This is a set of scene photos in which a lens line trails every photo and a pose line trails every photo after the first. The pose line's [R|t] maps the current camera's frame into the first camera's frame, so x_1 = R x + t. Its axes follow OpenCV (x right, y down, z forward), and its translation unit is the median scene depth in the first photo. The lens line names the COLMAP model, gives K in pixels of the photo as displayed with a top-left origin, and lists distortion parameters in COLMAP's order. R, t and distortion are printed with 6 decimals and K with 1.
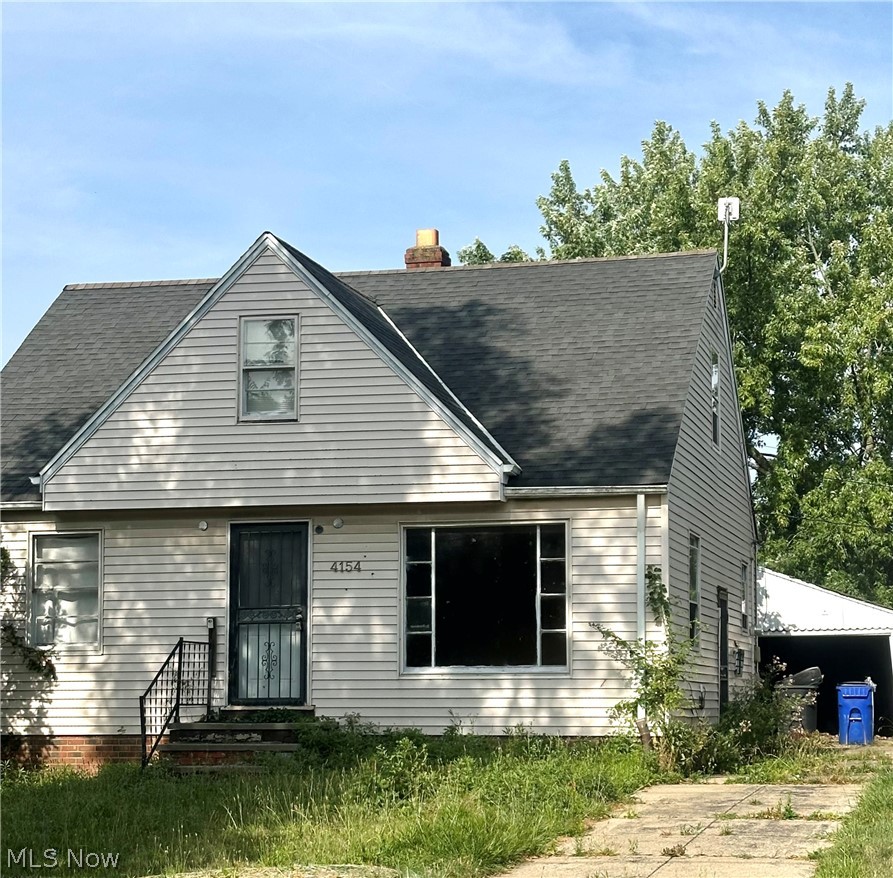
lens RADIAL K [[2444.6, 0, 441.0], [0, 2444.6, 434.7], [0, 0, 1]] dist [0.116643, 0.000000]
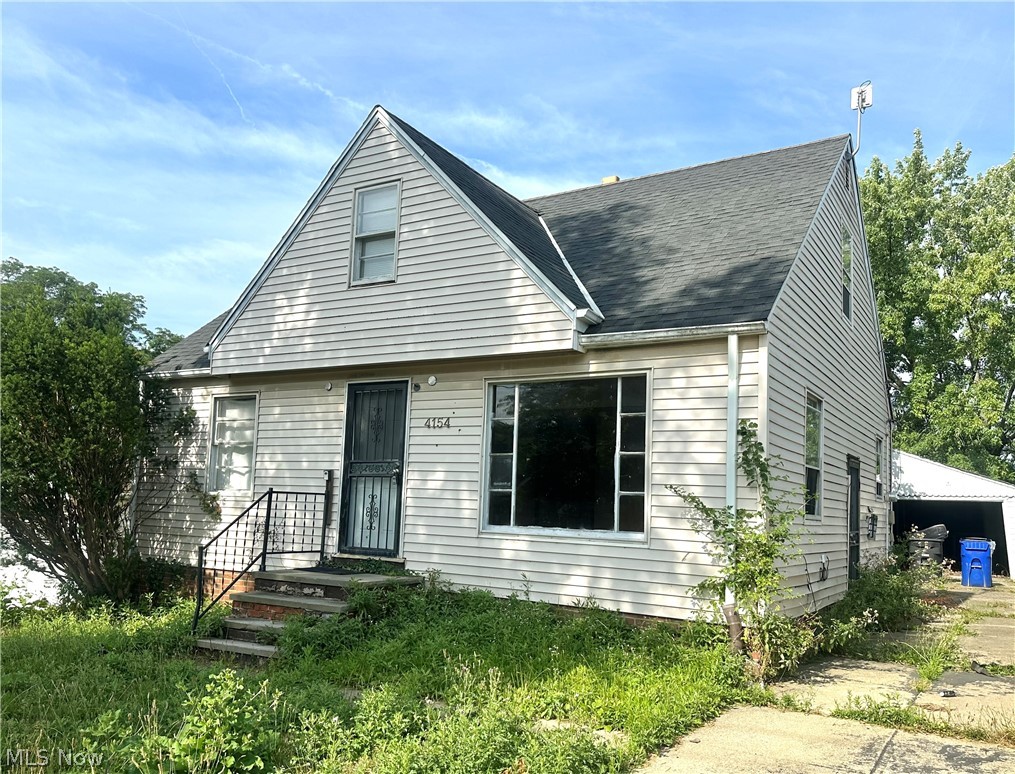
lens RADIAL K [[835.2, 0, 486.2], [0, 835.2, 414.3], [0, 0, 1]] dist [0.071058, -0.107808]
pose [[0.947188, 0.003013, -0.320666, 0.090525], [-0.003616, 0.999993, -0.001285, 0.050418], [0.320660, 0.002376, 0.947191, 0.674078]]
